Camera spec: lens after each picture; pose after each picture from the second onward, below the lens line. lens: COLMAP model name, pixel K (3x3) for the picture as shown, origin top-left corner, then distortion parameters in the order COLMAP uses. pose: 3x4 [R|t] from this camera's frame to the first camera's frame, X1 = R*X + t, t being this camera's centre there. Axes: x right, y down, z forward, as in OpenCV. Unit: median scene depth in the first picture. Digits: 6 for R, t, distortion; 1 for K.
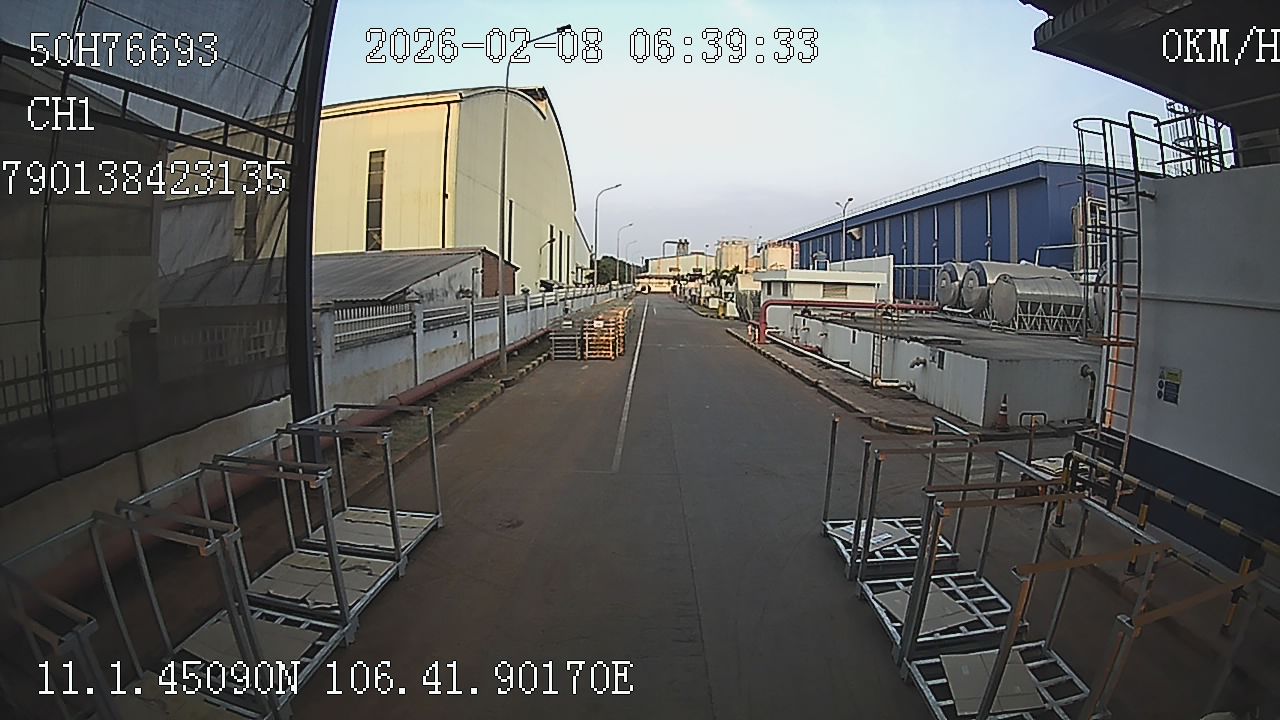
lens RADIAL K [[788.5, 0, 647.2], [0, 788.5, 385.9], [0, 0, 1]] dist [-0.334818, 0.084036]
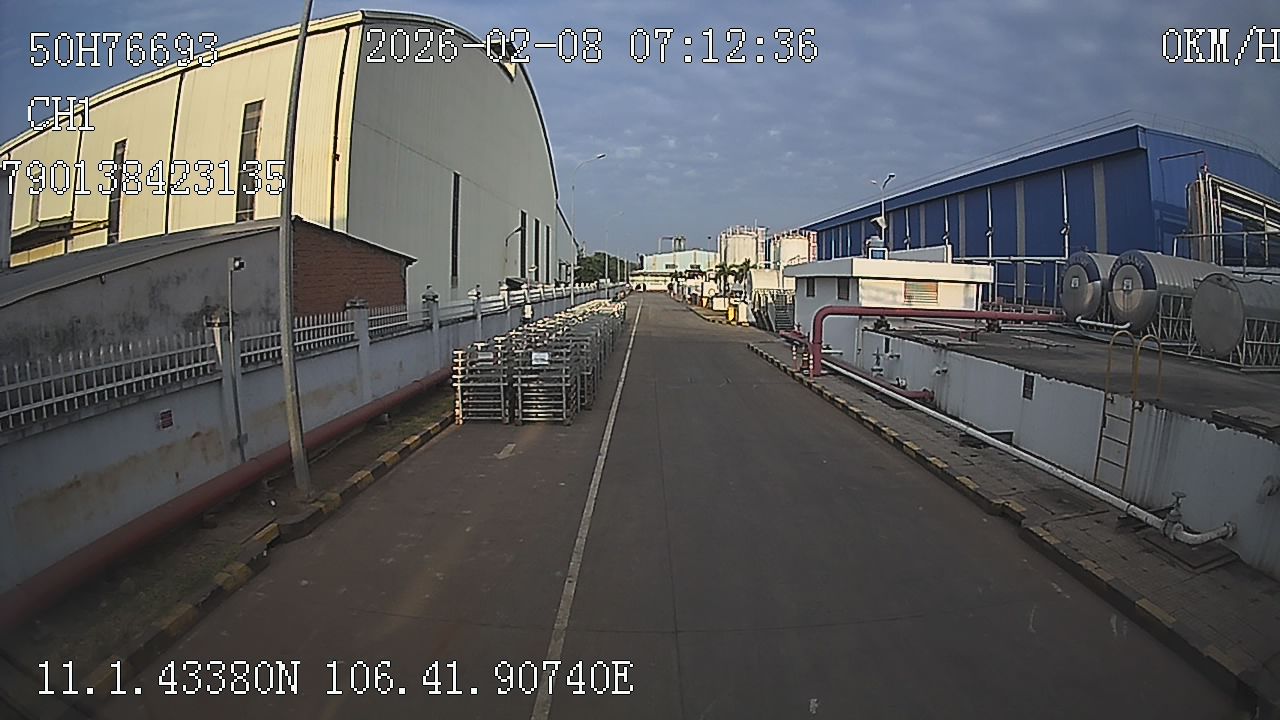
lens RADIAL K [[788.5, 0, 647.2], [0, 788.5, 385.9], [0, 0, 1]] dist [-0.334818, 0.084036]
pose [[0.999959, -0.008022, 0.004114, 0.005488], [0.008010, 0.999963, 0.003040, -0.037836], [-0.004138, -0.003007, 0.999987, 0.286327]]
